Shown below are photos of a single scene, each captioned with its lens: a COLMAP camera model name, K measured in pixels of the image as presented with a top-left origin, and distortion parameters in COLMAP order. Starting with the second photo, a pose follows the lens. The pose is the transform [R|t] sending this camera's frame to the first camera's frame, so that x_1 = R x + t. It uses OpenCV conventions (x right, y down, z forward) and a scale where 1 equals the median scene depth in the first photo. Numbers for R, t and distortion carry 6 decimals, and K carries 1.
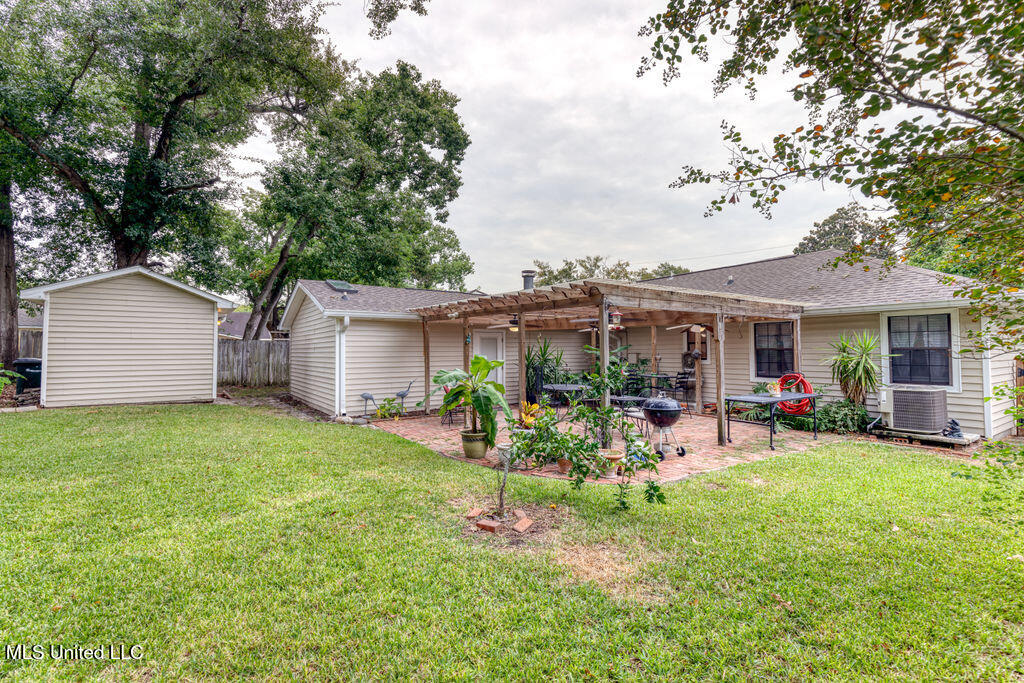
lens RADIAL K [[468.4, 0, 511.8], [0, 468.4, 337.7], [0, 0, 1]] dist [0.003008, 0.000159]
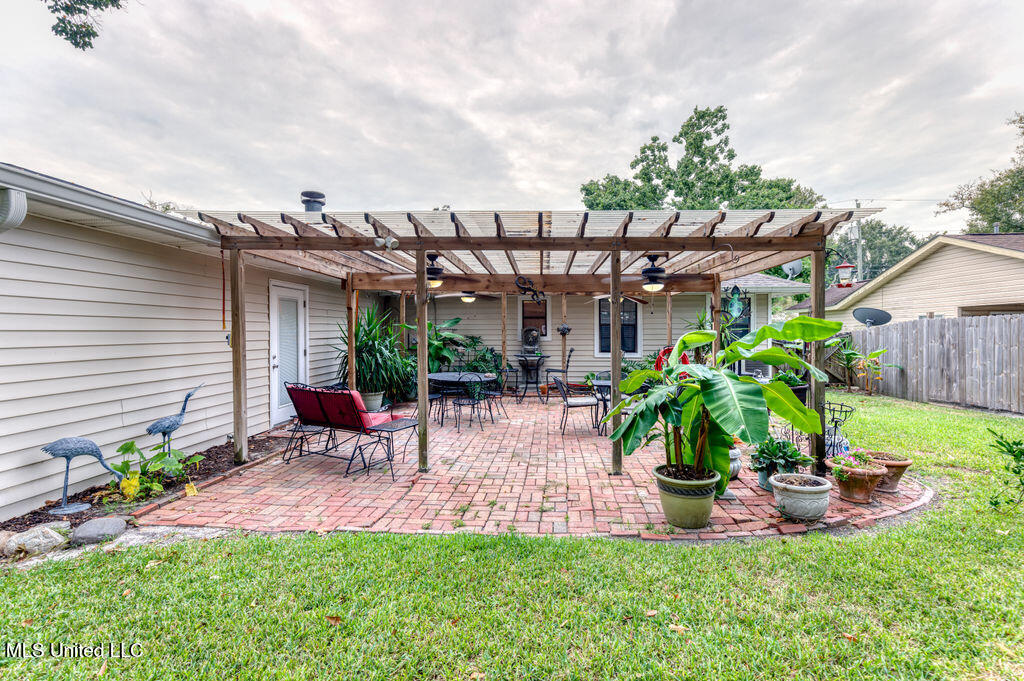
lens RADIAL K [[468.4, 0, 515.6], [0, 468.4, 341.8], [0, 0, 1]] dist [0.003008, 0.000159]
pose [[0.588801, -0.014621, 0.808146, -0.365872], [-0.024824, 0.999038, 0.036161, 0.025254], [-0.807897, -0.041353, 0.587871, 0.491751]]
